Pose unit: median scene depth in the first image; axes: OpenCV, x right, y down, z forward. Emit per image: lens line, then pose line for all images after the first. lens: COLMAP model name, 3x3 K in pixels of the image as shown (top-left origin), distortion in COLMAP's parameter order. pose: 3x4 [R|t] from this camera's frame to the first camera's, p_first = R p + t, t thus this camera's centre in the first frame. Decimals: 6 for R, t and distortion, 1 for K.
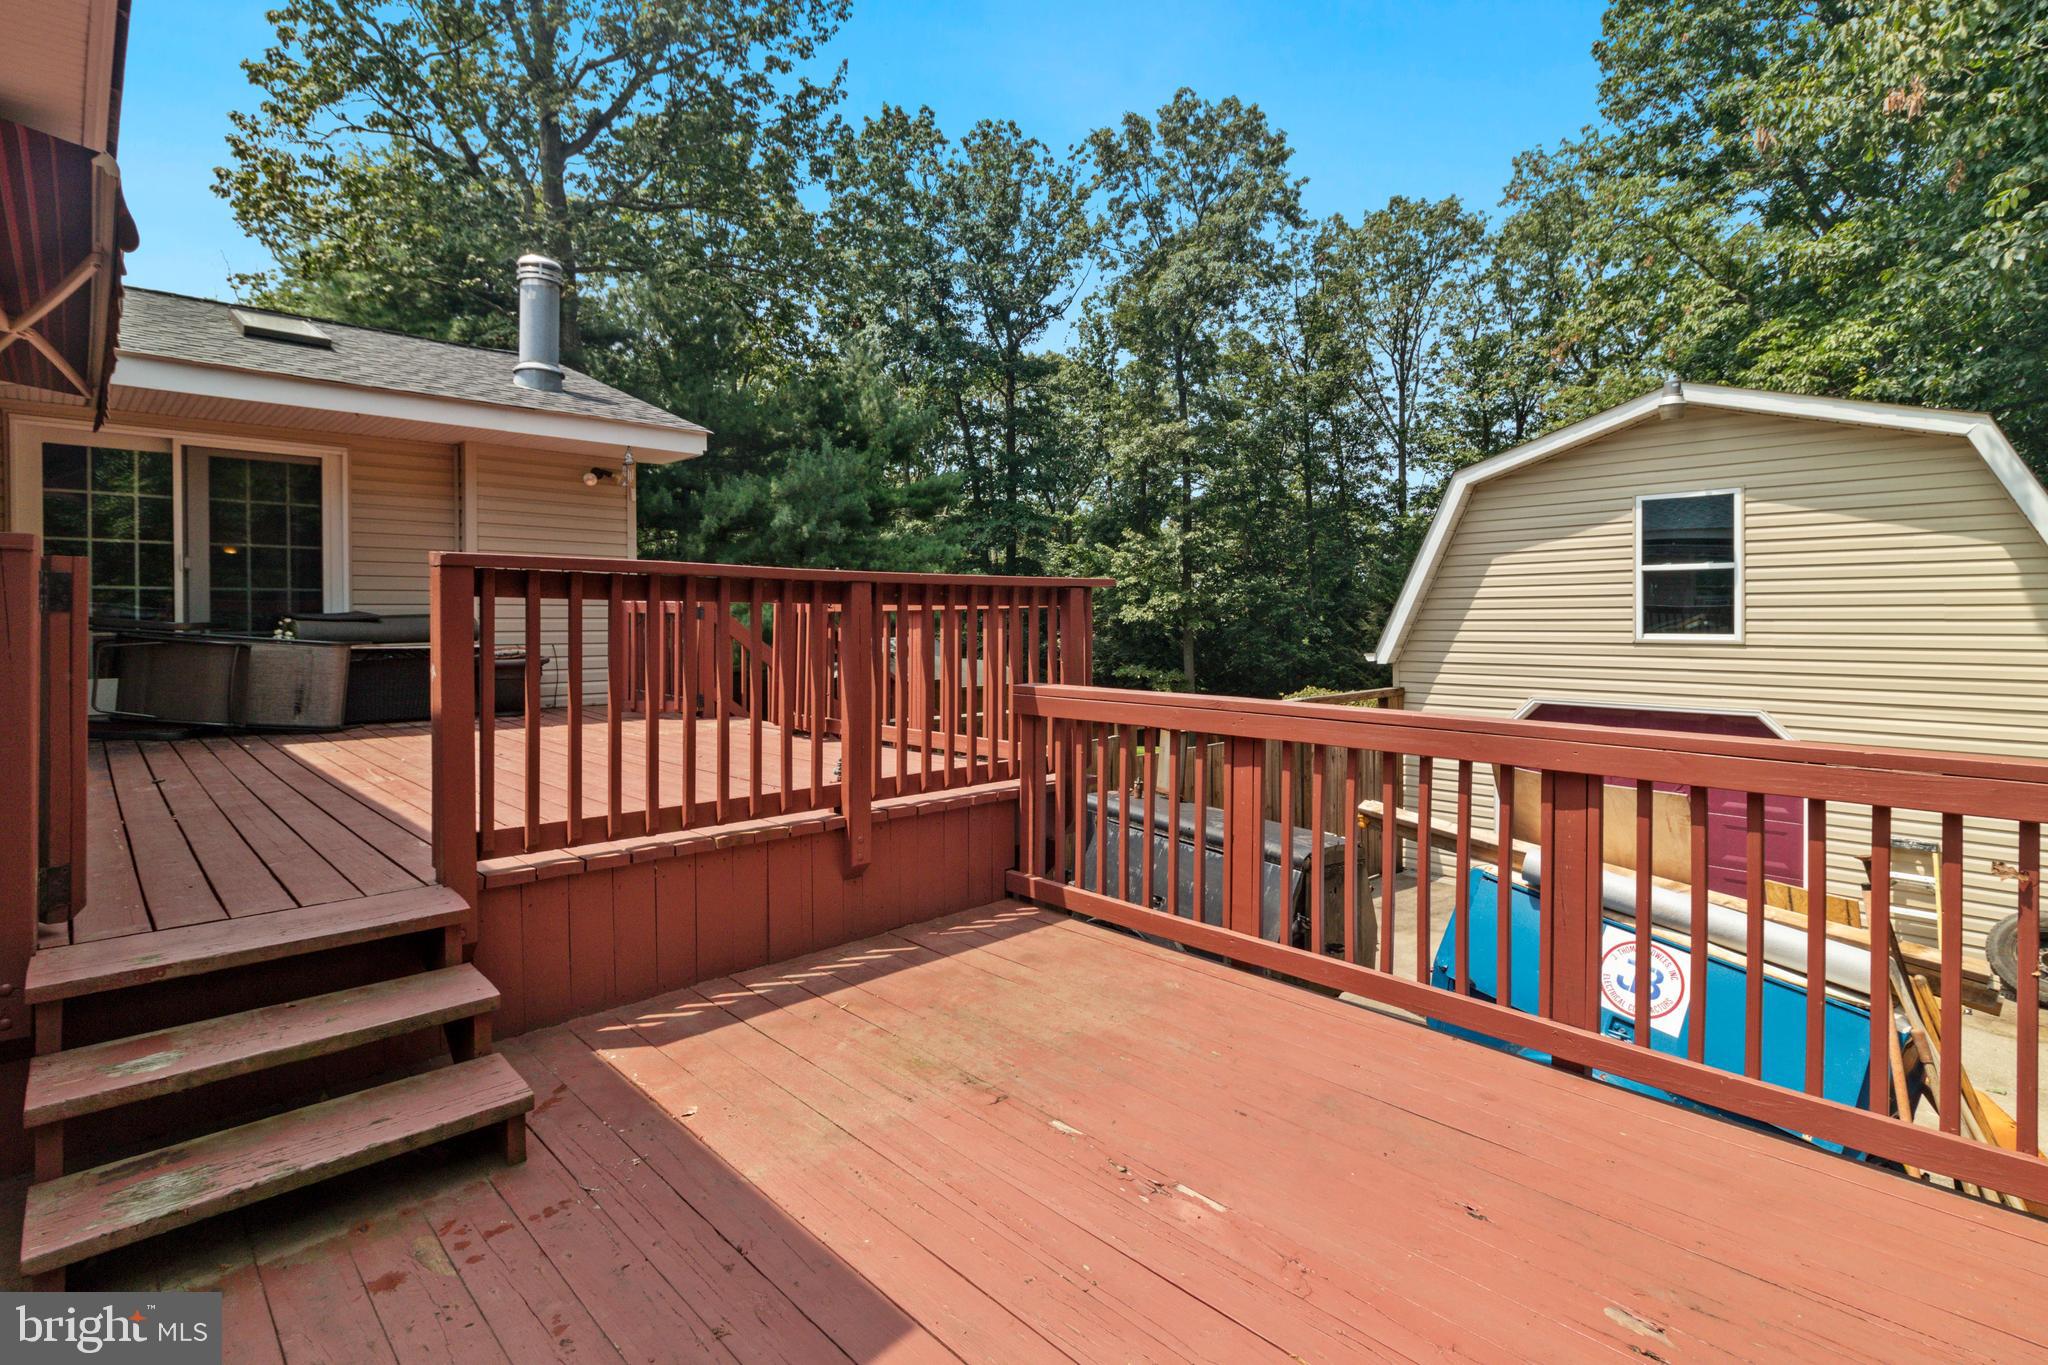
lens RADIAL K [[963.8, 0, 1037.3], [0, 963.8, 617.9], [0, 0, 1]] dist [0.001205, 0.000673]
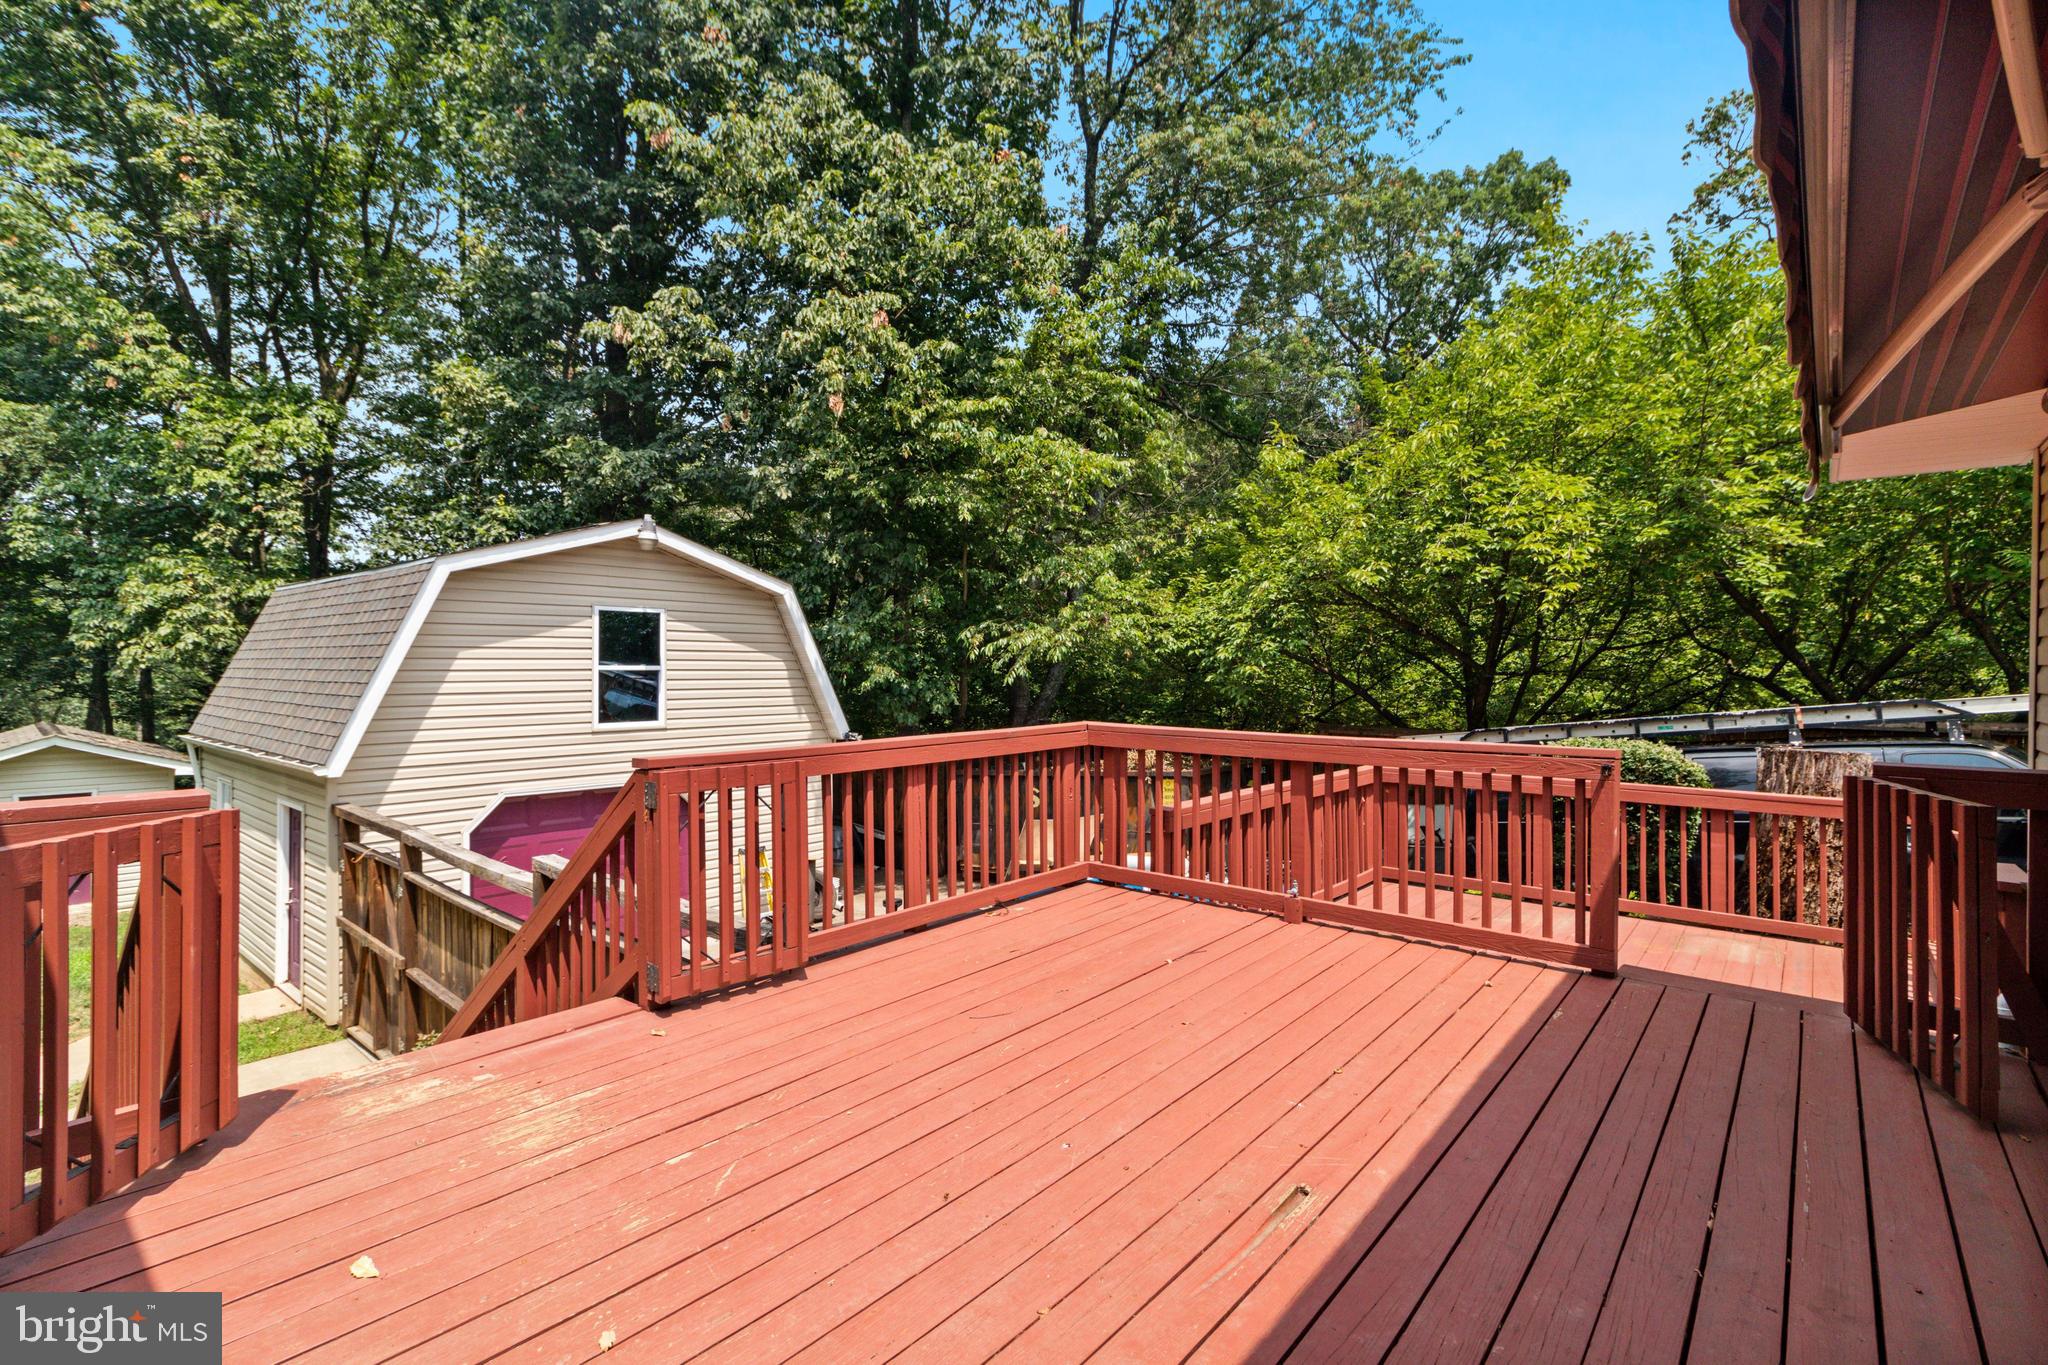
lens RADIAL K [[942.6, 0, 1037.3], [0, 942.6, 669.7], [0, 0, 1]] dist [0.000025, 0.000034]
pose [[-0.089489, -0.003510, 0.995982, -0.139207], [-0.003188, 0.999990, 0.003237, -0.013568], [-0.995983, -0.002886, -0.089500, 0.141527]]
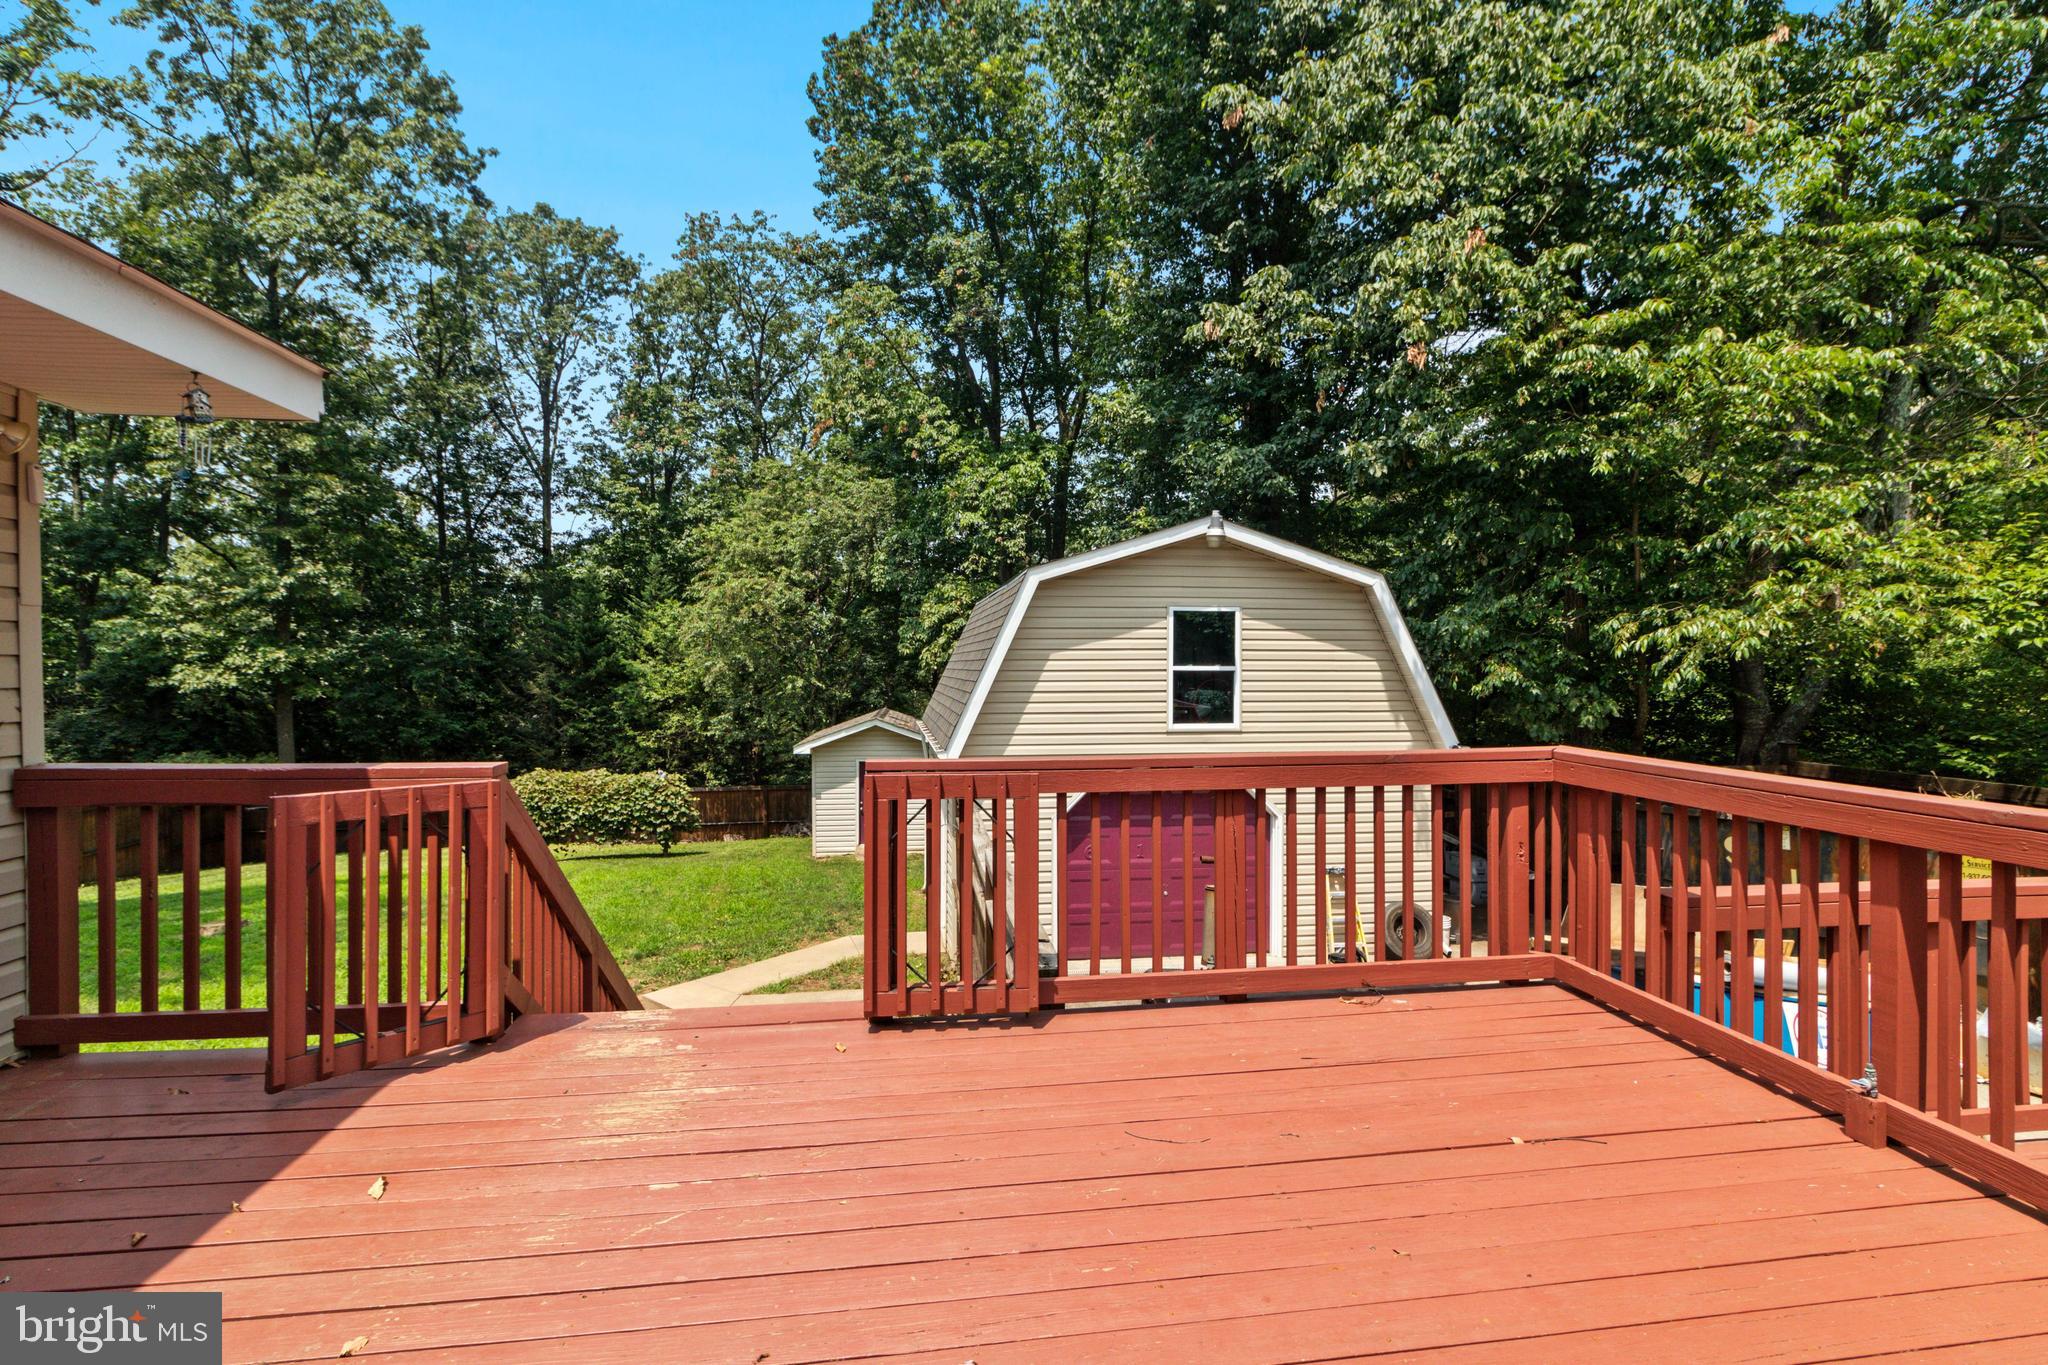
lens RADIAL K [[990.4, 0, 1041.8], [0, 990.4, 670.4], [0, 0, 1]] dist [0.000506, -0.000335]
pose [[0.591956, -0.001841, 0.805968, -0.109267], [-0.002223, 0.999990, 0.003917, -0.013234], [-0.805967, -0.004110, 0.591946, 0.102568]]
